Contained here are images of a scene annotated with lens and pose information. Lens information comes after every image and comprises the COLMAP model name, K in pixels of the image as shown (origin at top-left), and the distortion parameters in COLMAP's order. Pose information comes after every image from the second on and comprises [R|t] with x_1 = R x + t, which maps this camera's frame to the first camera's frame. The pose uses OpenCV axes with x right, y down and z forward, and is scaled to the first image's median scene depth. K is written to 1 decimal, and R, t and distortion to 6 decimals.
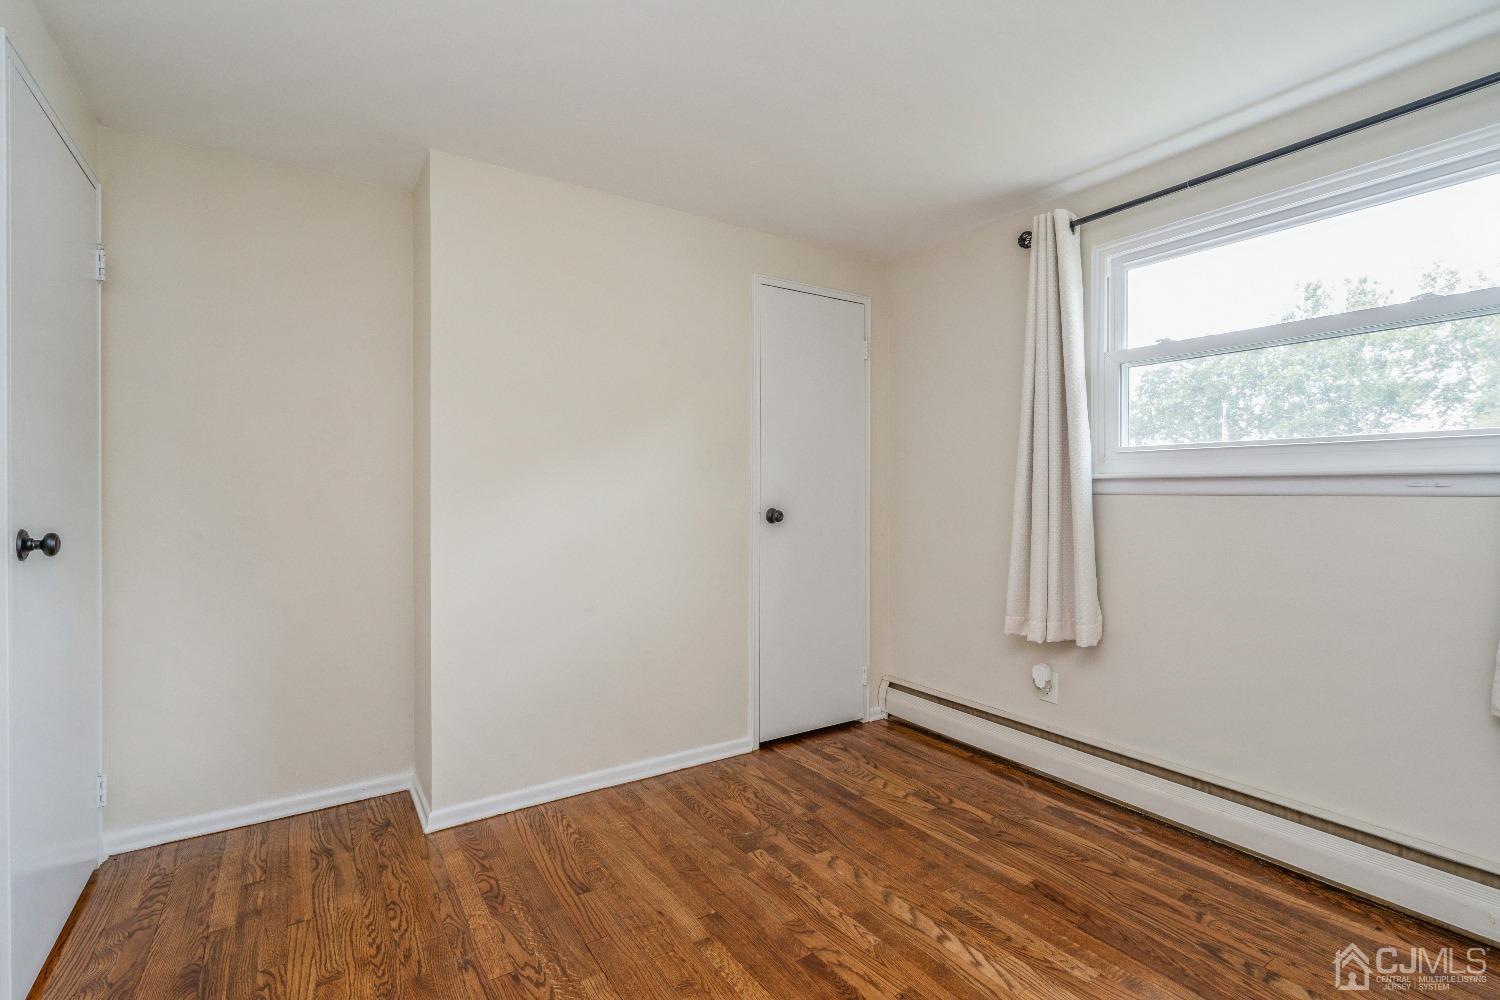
lens RADIAL K [[683.9, 0, 748.0], [0, 683.9, 510.2], [0, 0, 1]] dist [-0.000078, 0.000004]
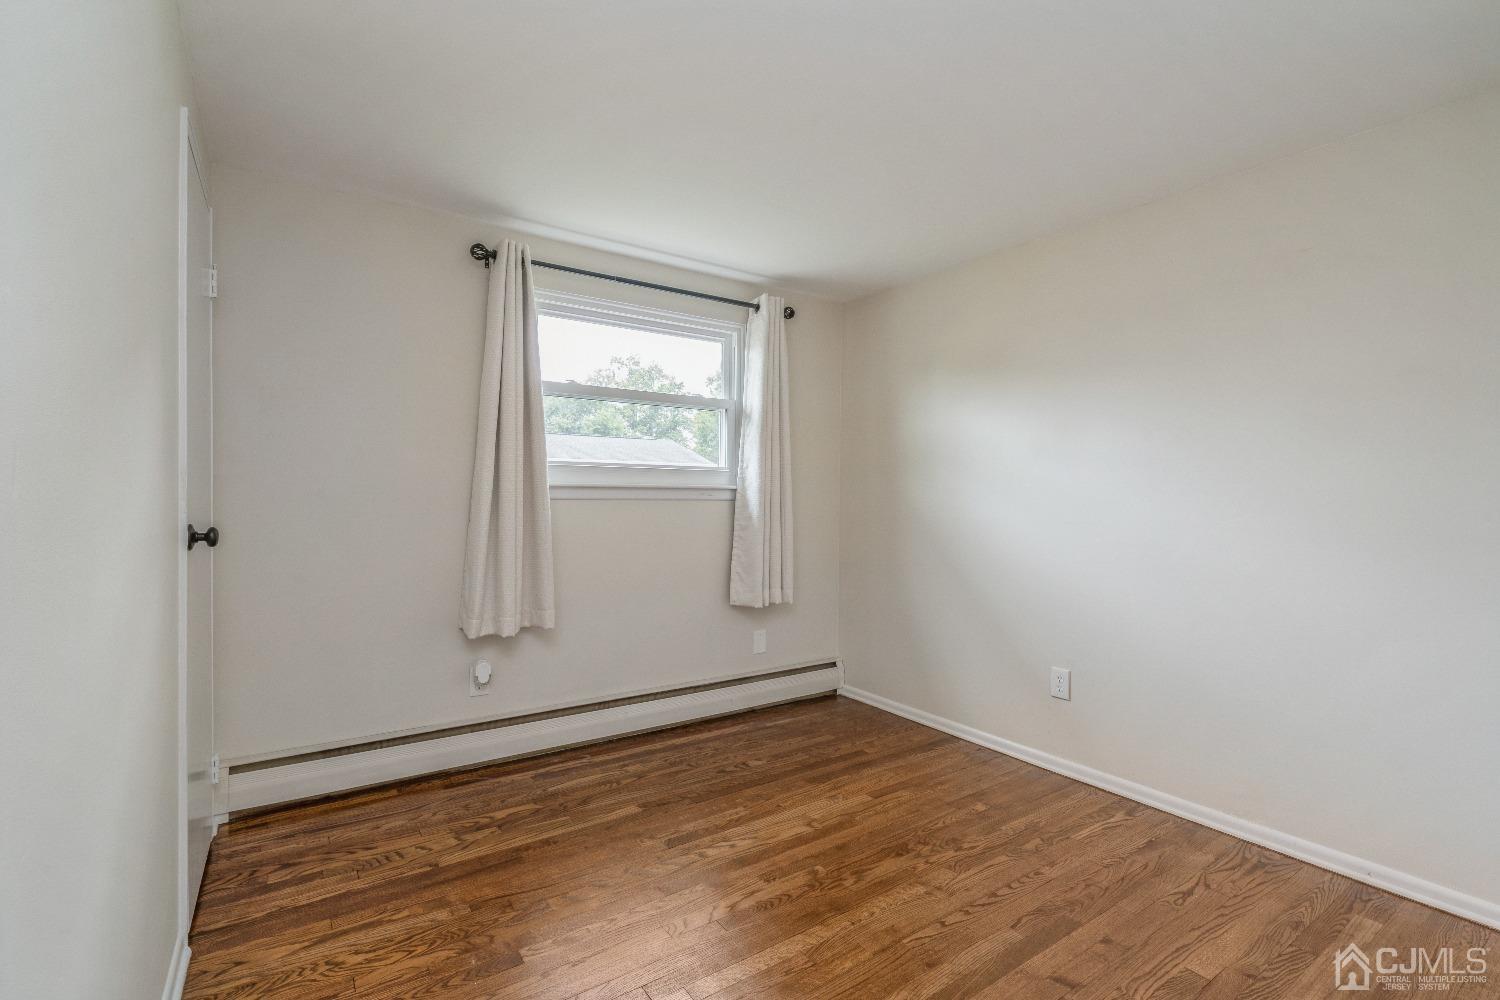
lens RADIAL K [[683.9, 0, 748.0], [0, 683.9, 510.2], [0, 0, 1]] dist [-0.000078, 0.000004]
pose [[-0.026501, -0.010315, 0.999596, -0.683820], [0.020249, 0.999736, 0.010853, -0.006201], [-0.999444, 0.020528, -0.026285, 0.676968]]
